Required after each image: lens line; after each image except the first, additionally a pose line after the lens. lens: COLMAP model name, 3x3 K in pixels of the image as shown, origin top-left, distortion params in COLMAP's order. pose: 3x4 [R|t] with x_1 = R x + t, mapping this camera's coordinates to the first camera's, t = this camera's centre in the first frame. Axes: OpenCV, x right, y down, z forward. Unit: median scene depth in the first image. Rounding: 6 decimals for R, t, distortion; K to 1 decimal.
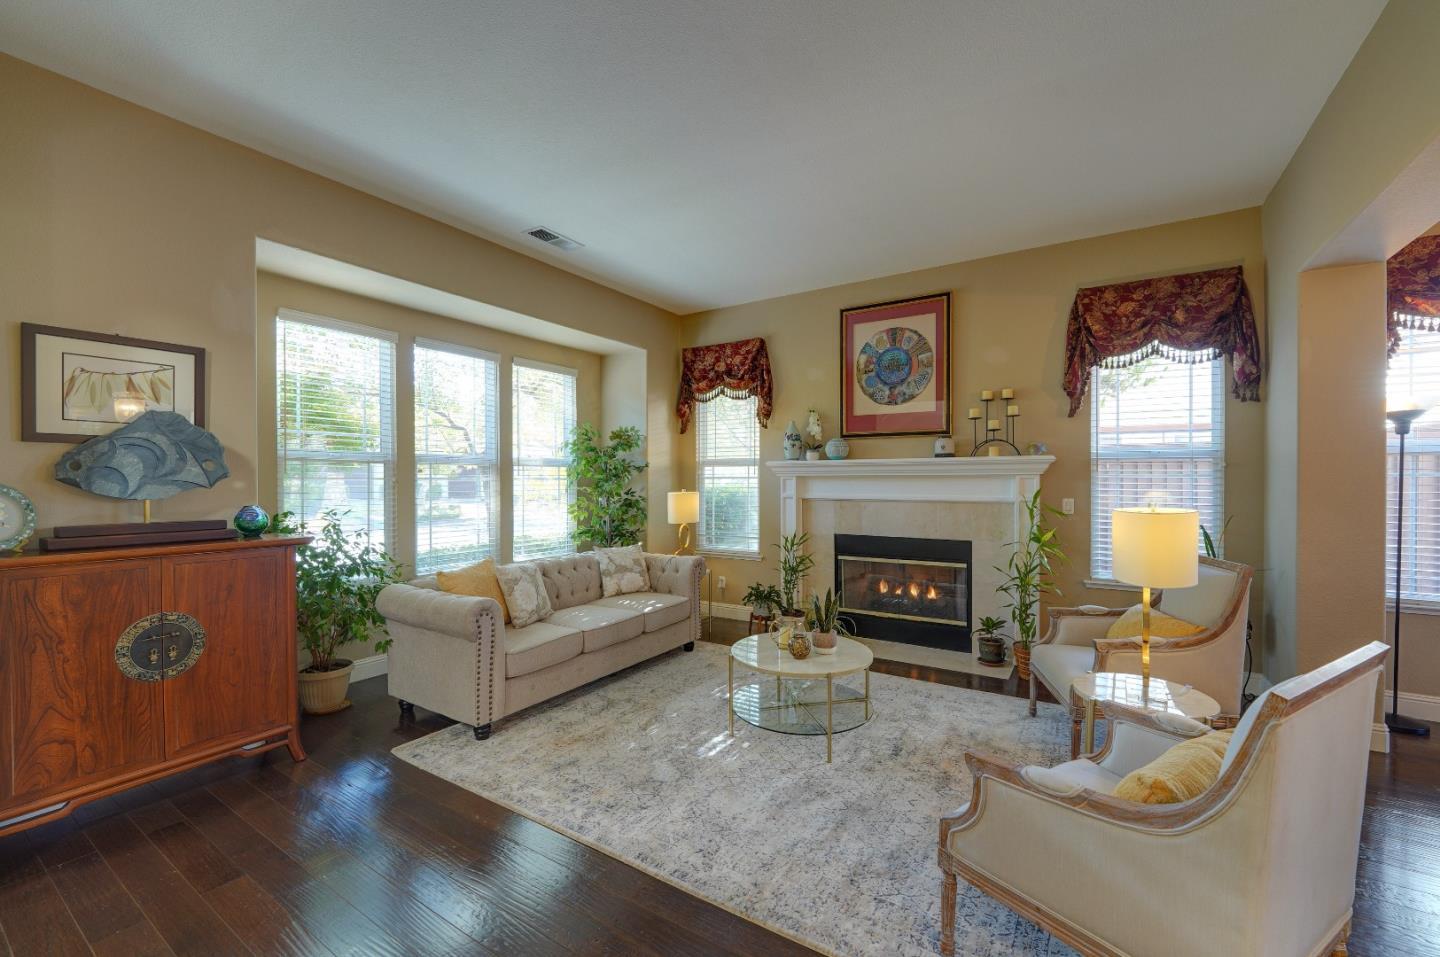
lens RADIAL K [[585.8, 0, 722.7], [0, 585.8, 484.4], [0, 0, 1]] dist [-0.010177, -0.000757]
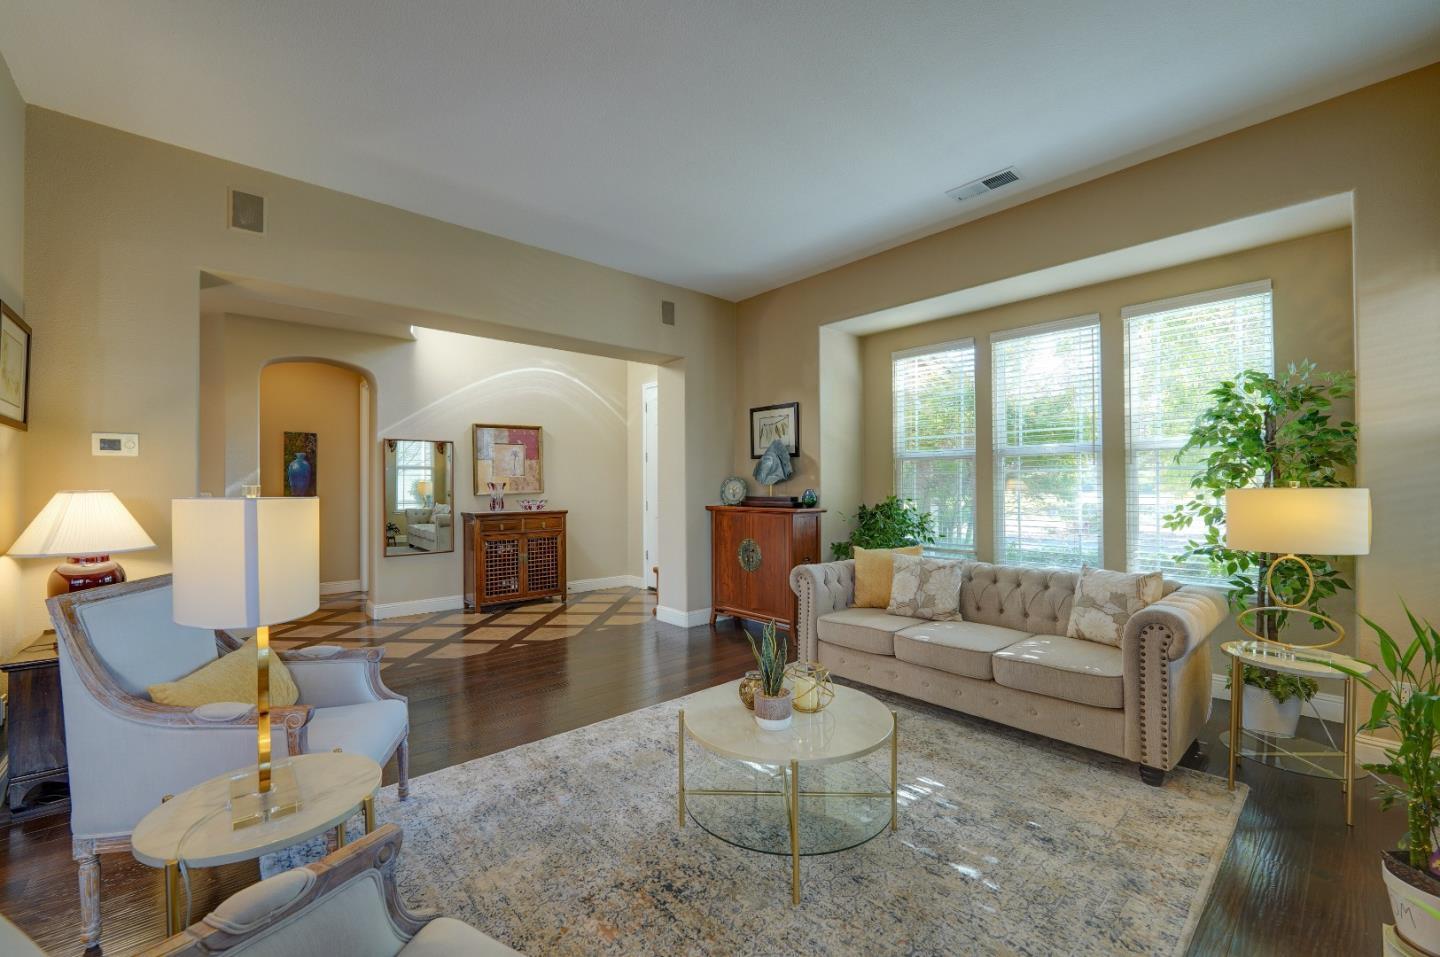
lens RADIAL K [[585.8, 0, 722.7], [0, 585.8, 484.4], [0, 0, 1]] dist [-0.010177, -0.000757]
pose [[-0.272521, 0.007425, -0.962121, 0.567110], [0.003216, 0.999972, 0.006806, 0.005903], [0.962144, -0.001240, -0.272538, 0.777443]]
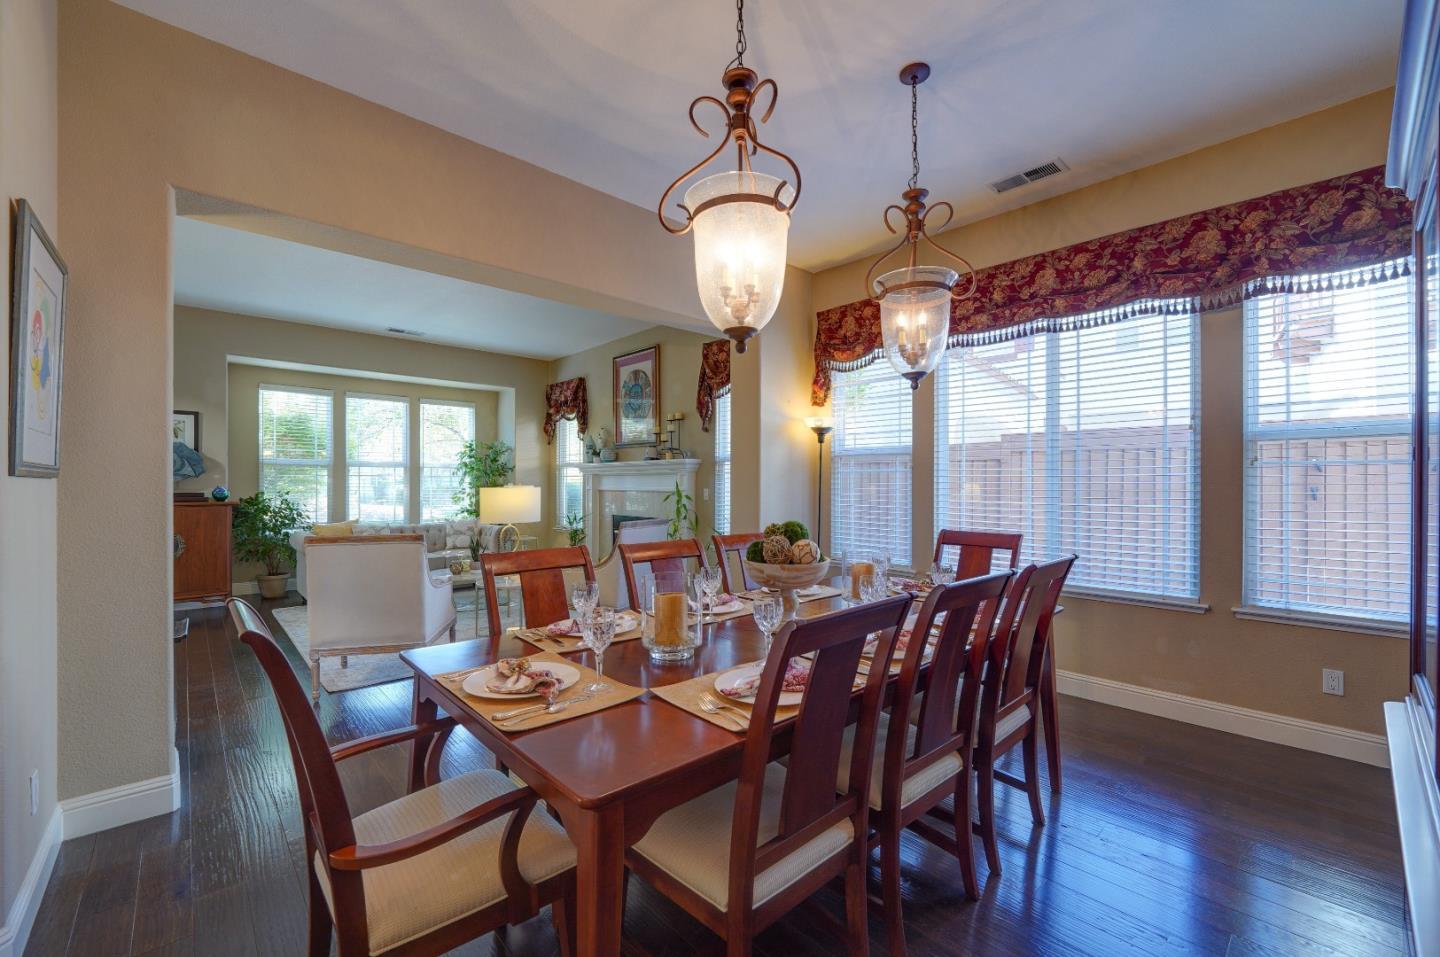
lens RADIAL K [[585.8, 0, 722.7], [0, 585.8, 484.4], [0, 0, 1]] dist [-0.010177, -0.000757]
pose [[0.966520, 0.005545, -0.256532, 0.921795], [-0.006922, 0.999966, -0.004466, 0.016608], [0.256498, 0.006092, 0.966525, -0.341996]]
